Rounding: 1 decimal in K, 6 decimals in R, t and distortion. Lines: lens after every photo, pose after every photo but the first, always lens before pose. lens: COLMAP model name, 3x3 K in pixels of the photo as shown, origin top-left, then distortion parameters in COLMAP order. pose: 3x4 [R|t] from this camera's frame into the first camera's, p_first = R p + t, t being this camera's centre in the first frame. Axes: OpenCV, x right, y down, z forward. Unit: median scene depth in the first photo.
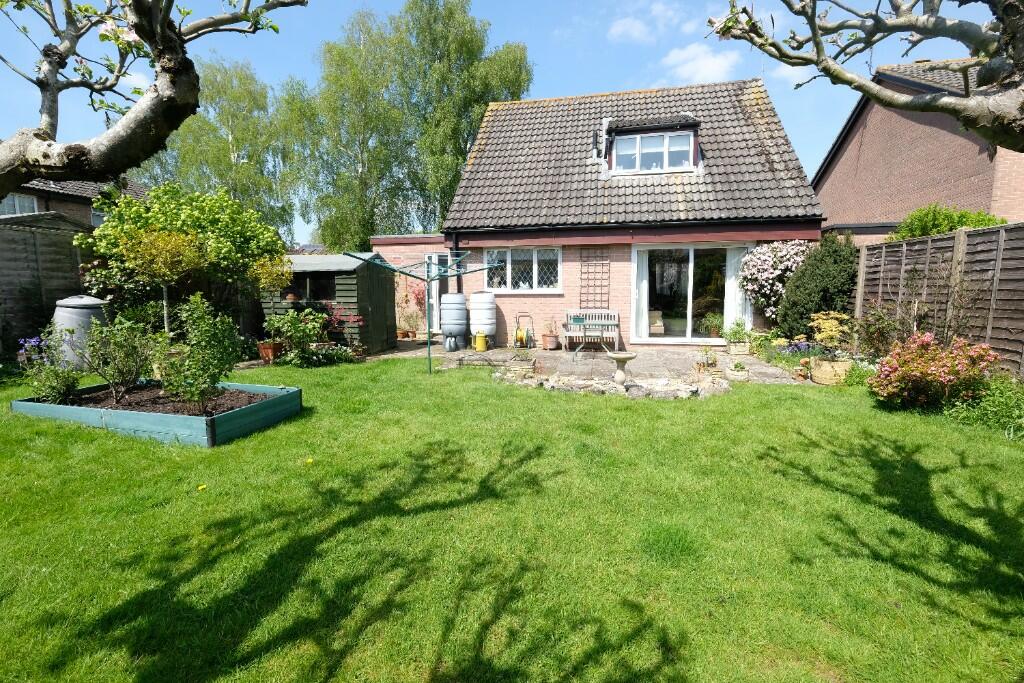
lens RADIAL K [[445.6, 0, 512.8], [0, 445.6, 336.3], [0, 0, 1]] dist [-0.002945, 0.001053]
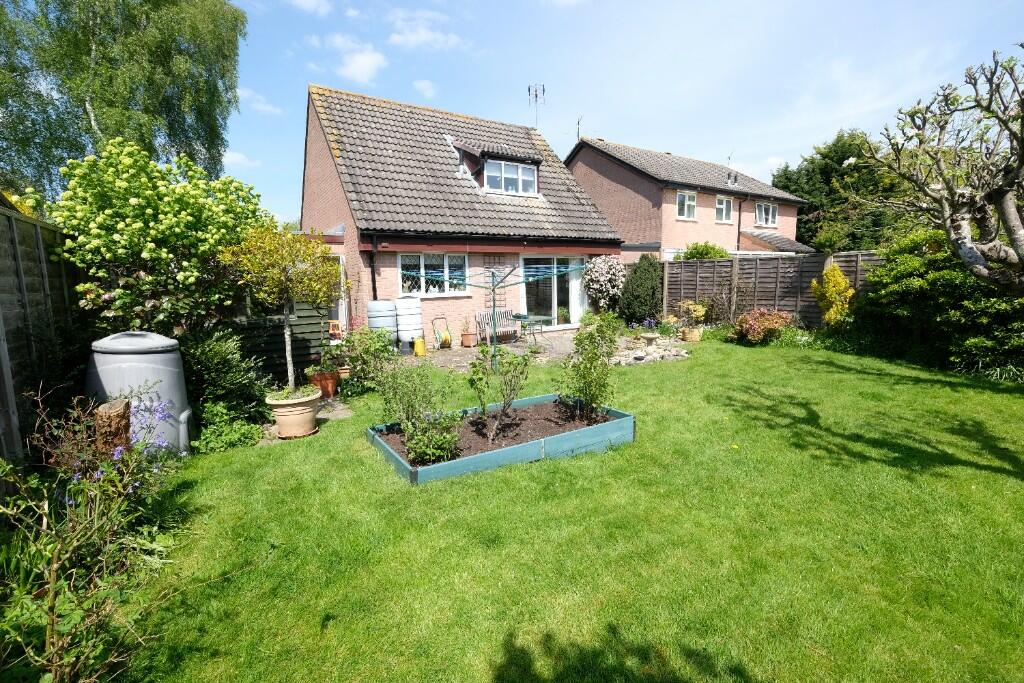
lens RADIAL K [[445.6, 0, 512.8], [0, 445.6, 336.3], [0, 0, 1]] dist [-0.002945, 0.001053]
pose [[0.710179, -0.101145, 0.696717, -0.603370], [0.093044, 0.994430, 0.049524, -0.039688], [-0.697845, 0.029655, 0.715634, 0.133261]]
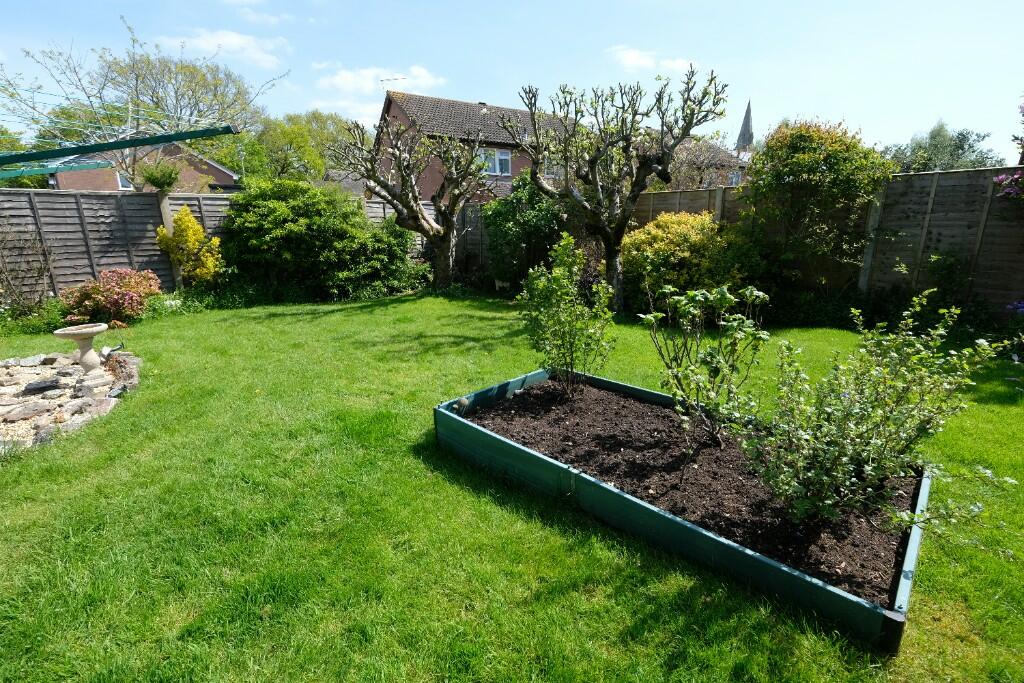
lens RADIAL K [[445.6, 0, 512.8], [0, 445.6, 336.3], [0, 0, 1]] dist [-0.002945, 0.001053]
pose [[-0.811575, -0.121709, 0.571430, -0.411141], [0.082760, 0.944251, 0.318655, -0.066563], [-0.578357, 0.305904, -0.756258, 0.613915]]
